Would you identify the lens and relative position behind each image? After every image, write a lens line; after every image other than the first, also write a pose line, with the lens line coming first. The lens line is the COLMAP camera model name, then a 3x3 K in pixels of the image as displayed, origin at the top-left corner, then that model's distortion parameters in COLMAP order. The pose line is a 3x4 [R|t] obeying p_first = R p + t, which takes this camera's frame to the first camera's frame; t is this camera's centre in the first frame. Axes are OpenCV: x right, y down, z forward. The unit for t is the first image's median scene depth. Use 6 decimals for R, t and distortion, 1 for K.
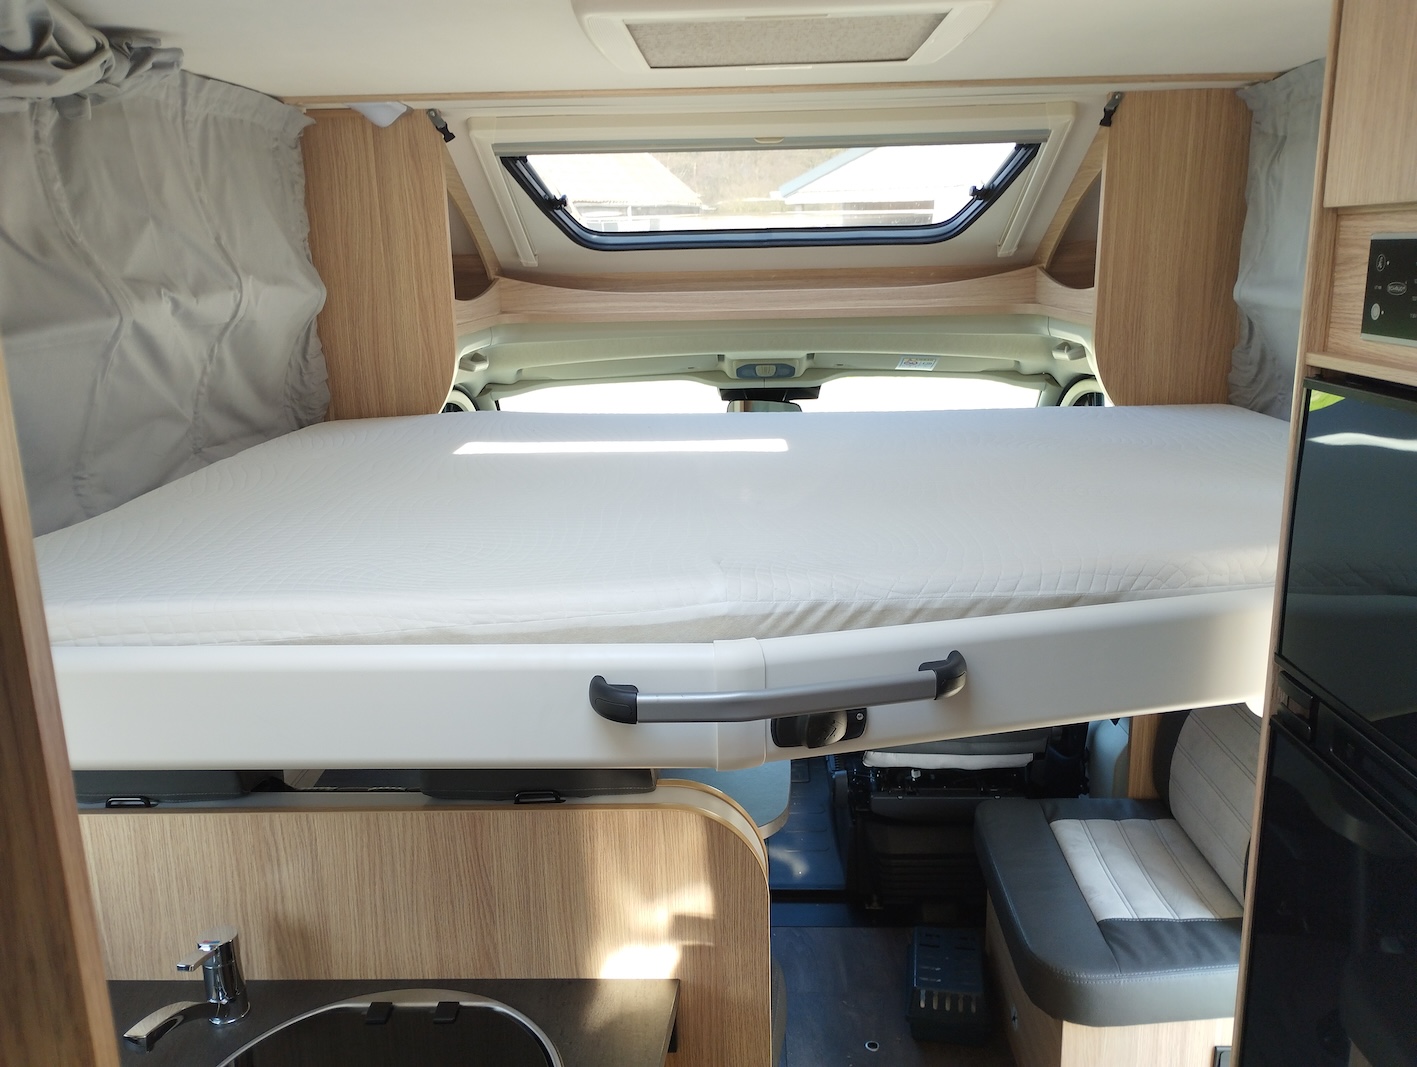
lens RADIAL K [[1178.3, 0, 708.5], [0, 1178.3, 533.5], [0, 0, 1]] dist [0.064962, -0.070079]
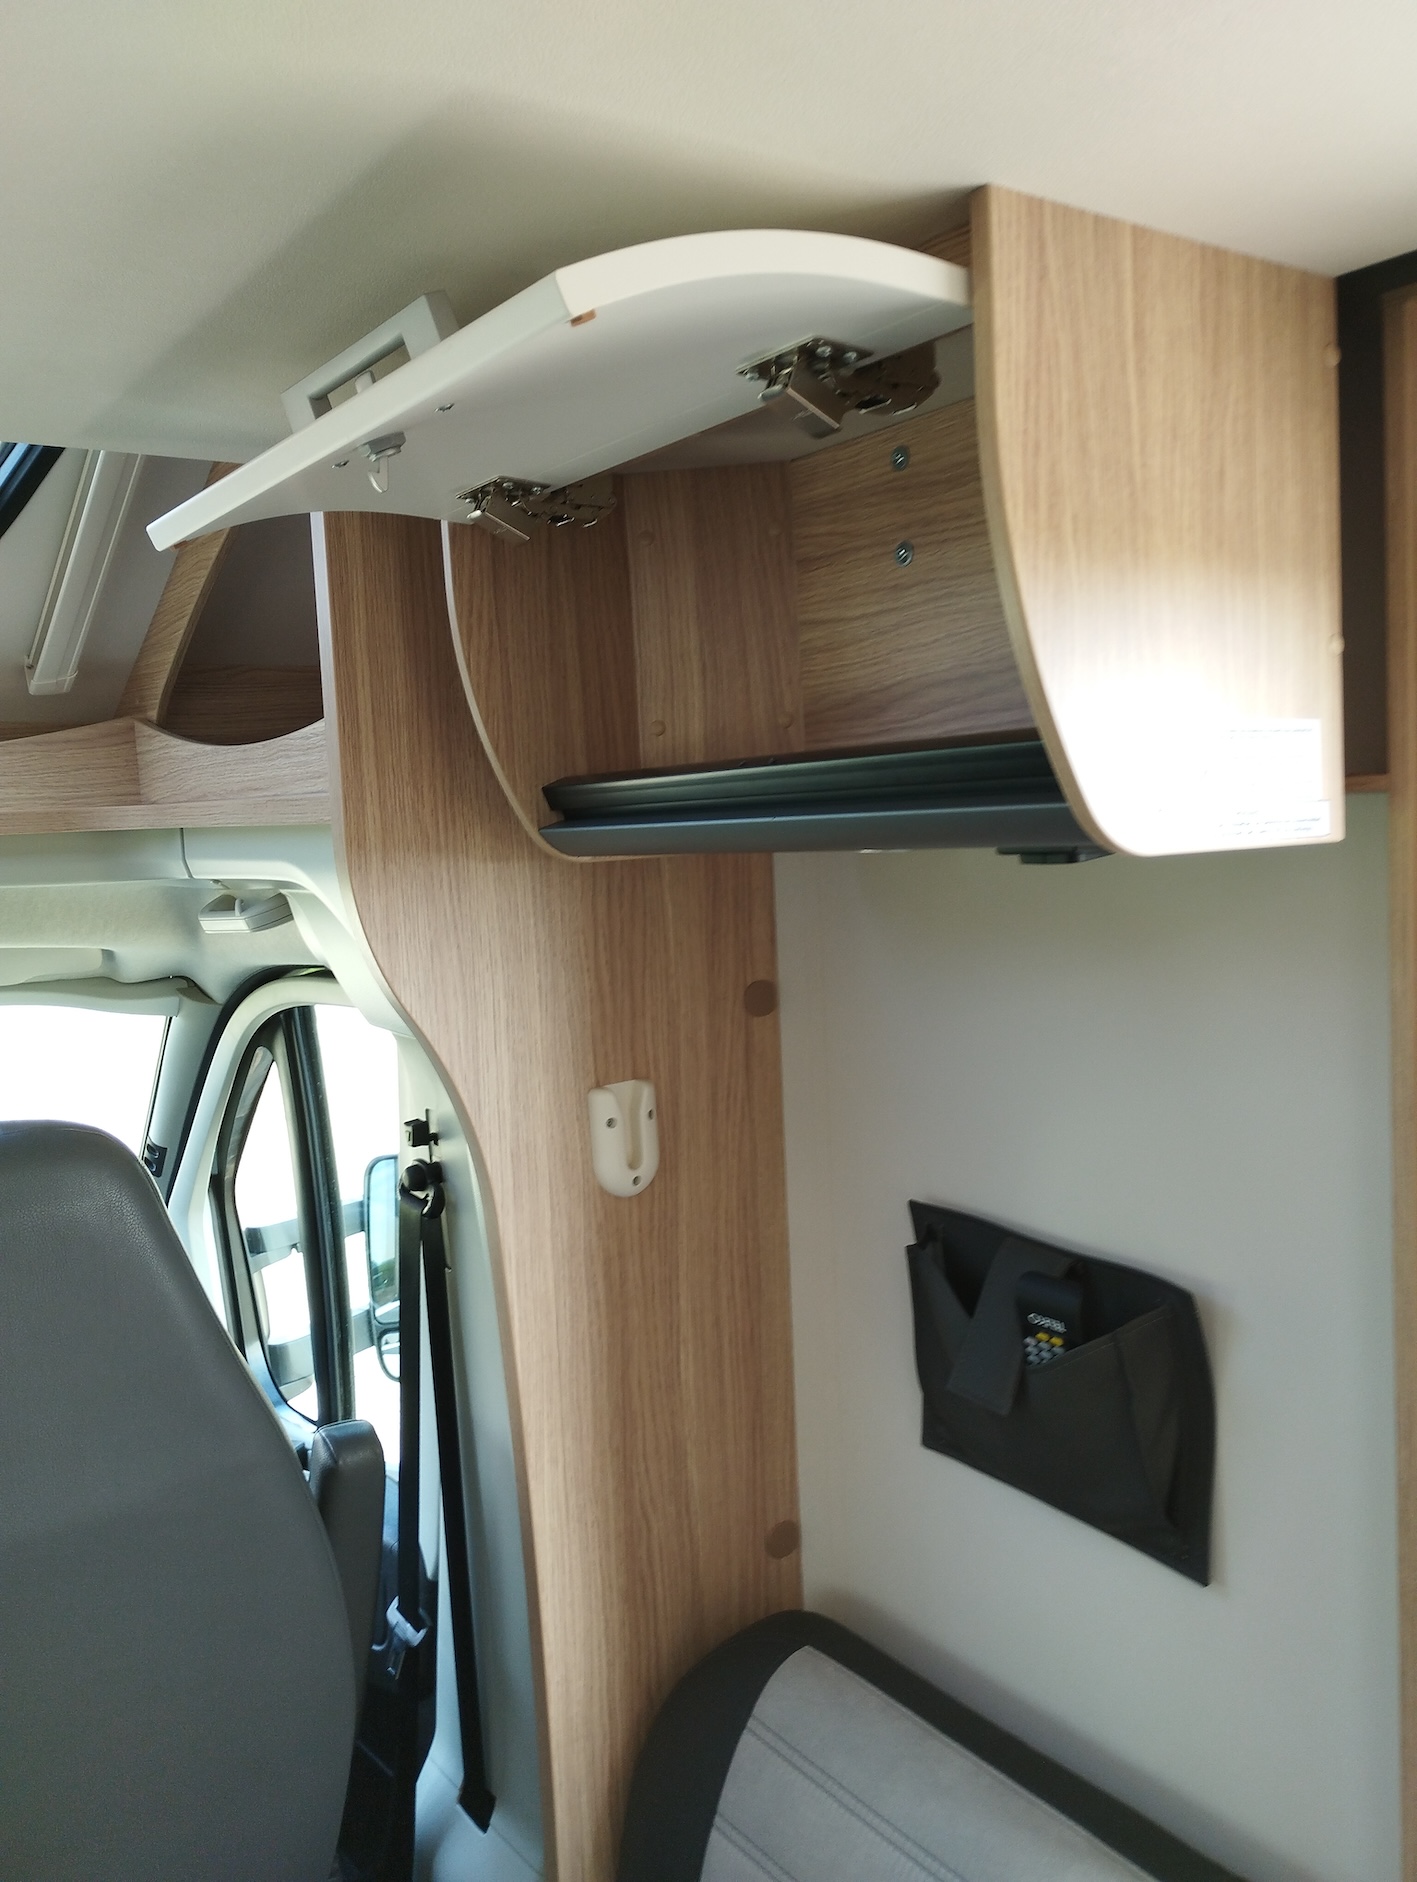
lens RADIAL K [[1564.9, 0, 698.5], [0, 1564.9, 933.6], [0, 0, 1]] dist [0.064962, -0.070079]
pose [[0.799758, -0.065233, 0.596767, 0.101728], [0.169592, 0.978137, -0.120357, -0.052563], [-0.575869, 0.197463, 0.793337, 0.467247]]
